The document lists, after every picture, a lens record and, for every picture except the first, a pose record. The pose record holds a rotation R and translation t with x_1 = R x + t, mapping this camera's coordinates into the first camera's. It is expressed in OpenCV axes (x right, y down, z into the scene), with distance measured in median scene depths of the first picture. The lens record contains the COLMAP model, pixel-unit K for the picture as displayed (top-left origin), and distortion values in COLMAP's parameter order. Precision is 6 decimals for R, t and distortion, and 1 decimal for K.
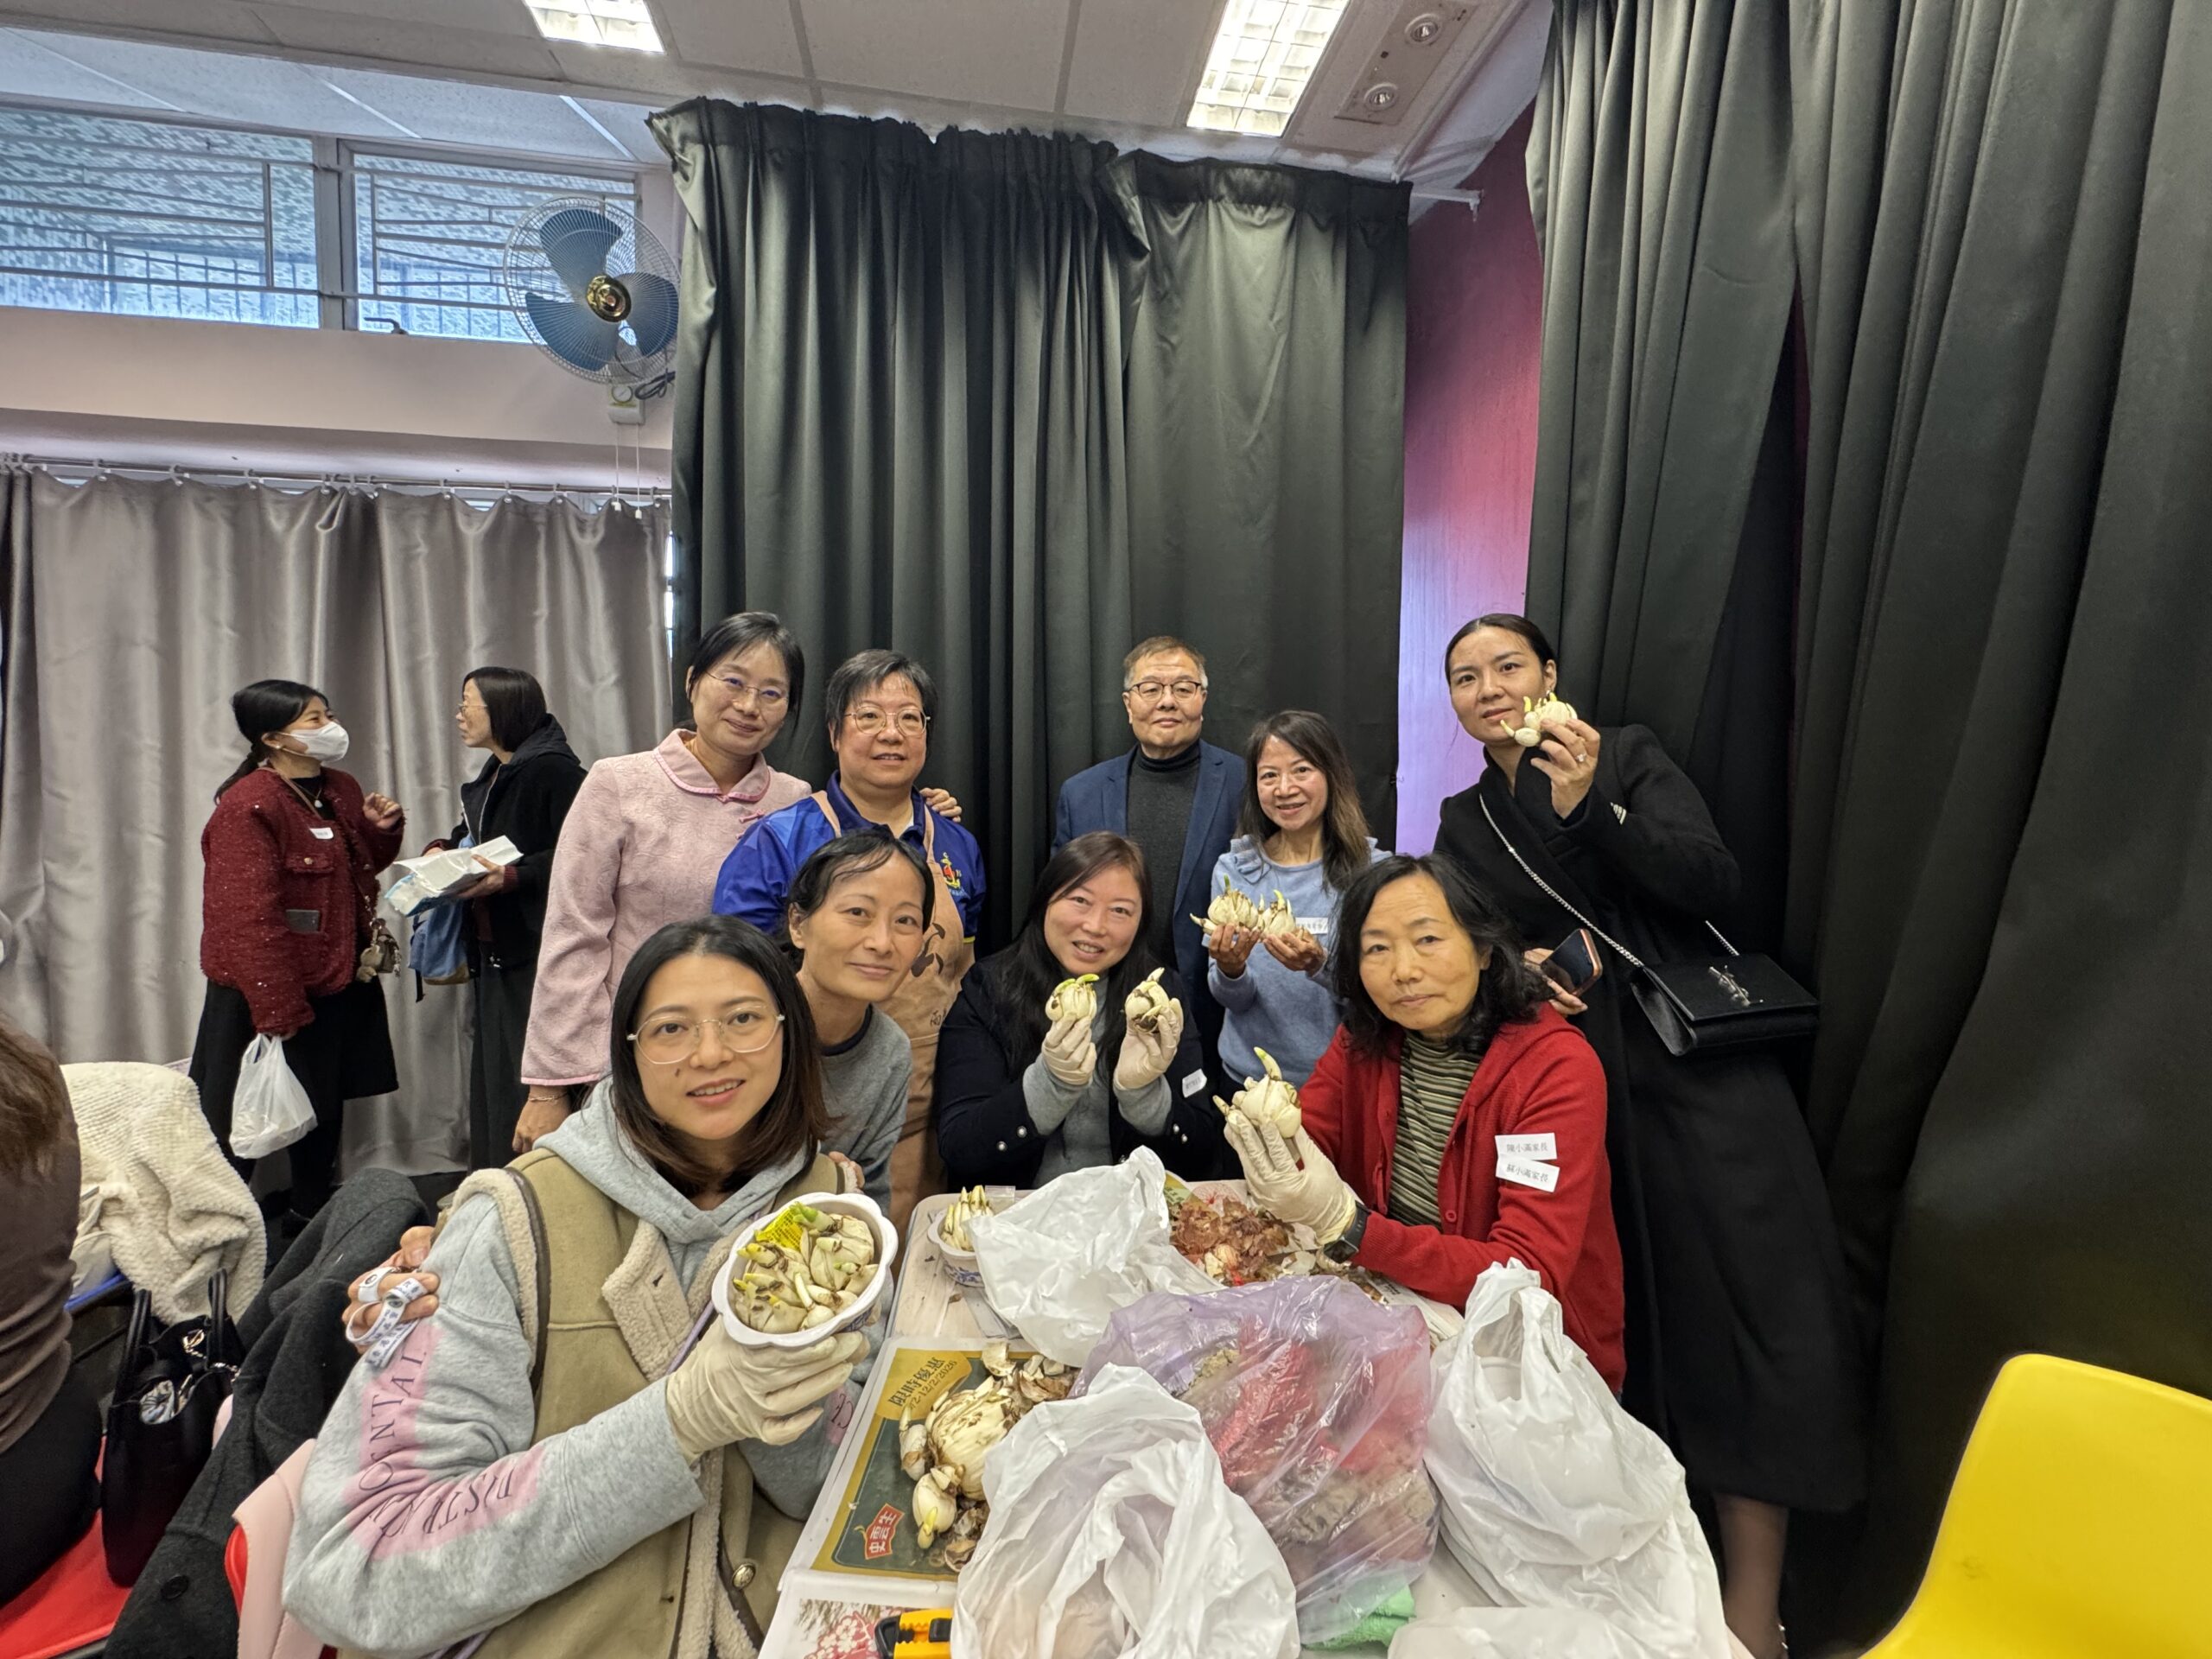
lens RADIAL K [[898.9, 0, 1105.2], [0, 898.9, 828.4], [0, 0, 1]] dist [-0.001106, 0.001220]
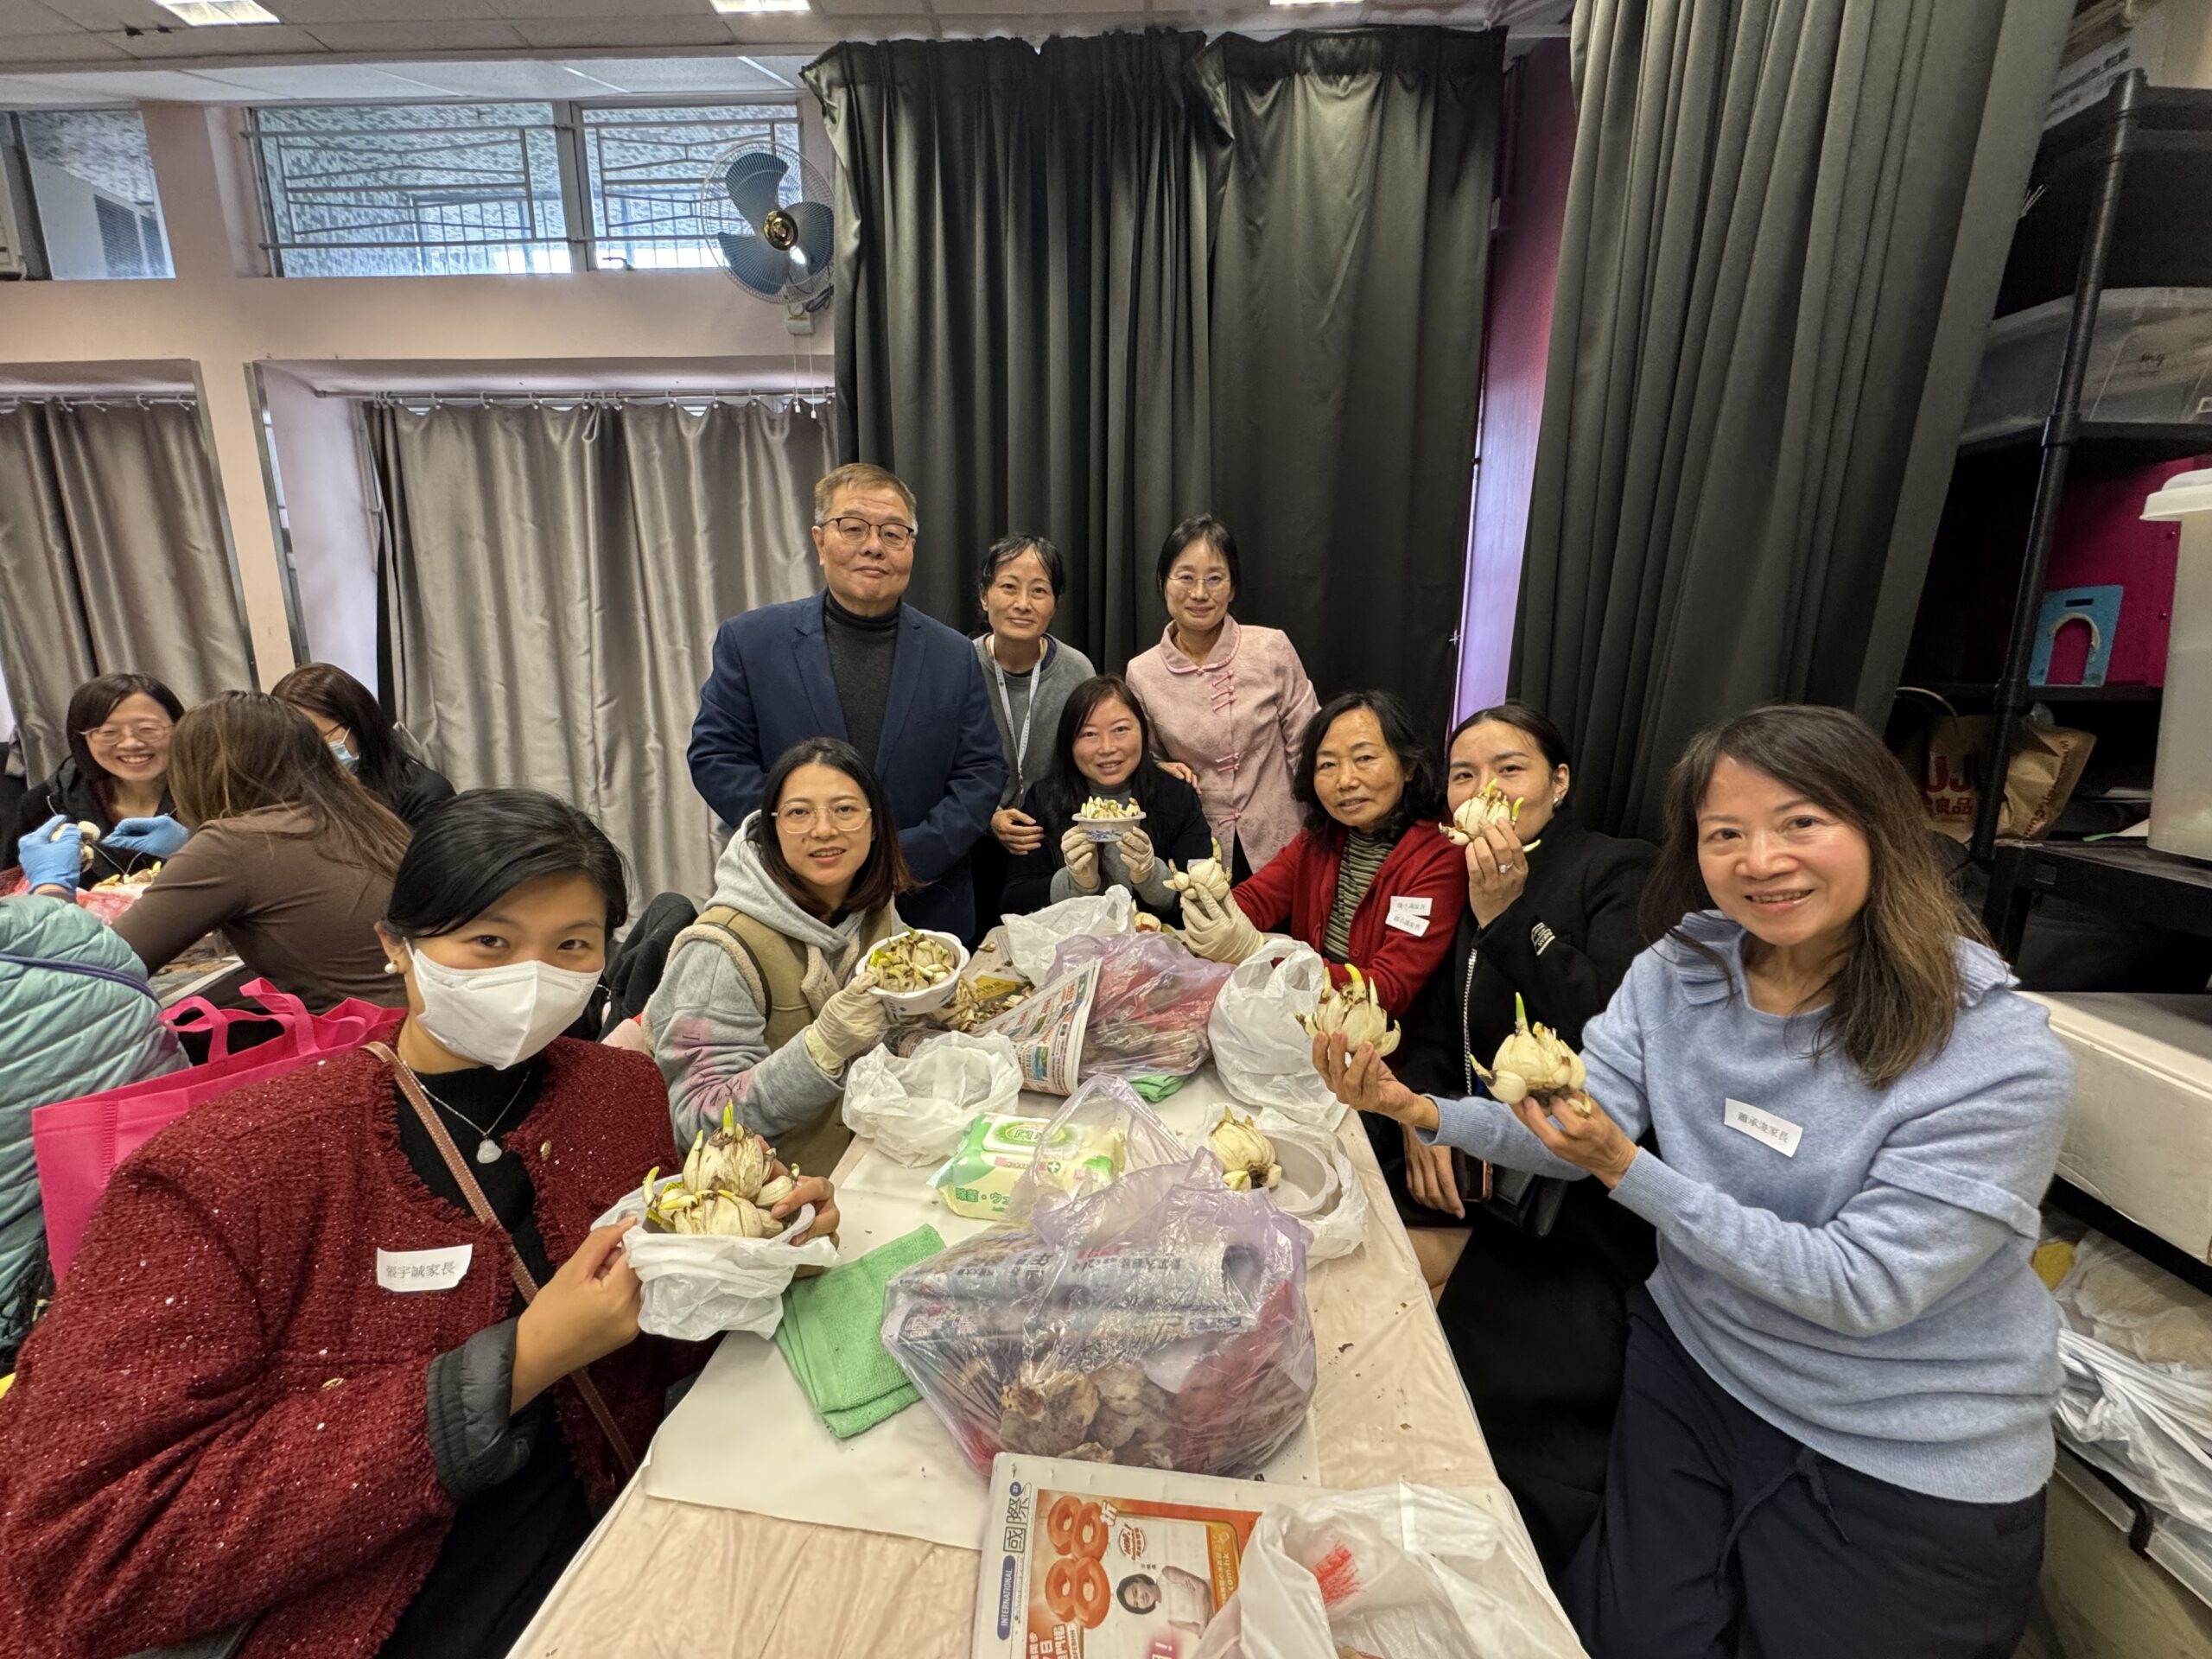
lens RADIAL K [[898.9, 0, 1113.4], [0, 898.9, 841.5], [0, 0, 1]] dist [-0.001106, 0.001220]
pose [[0.981764, 0.038243, -0.186218, 0.136443], [-0.007385, 0.986490, 0.163654, 0.016972], [0.189960, -0.159294, 0.968783, -0.205066]]
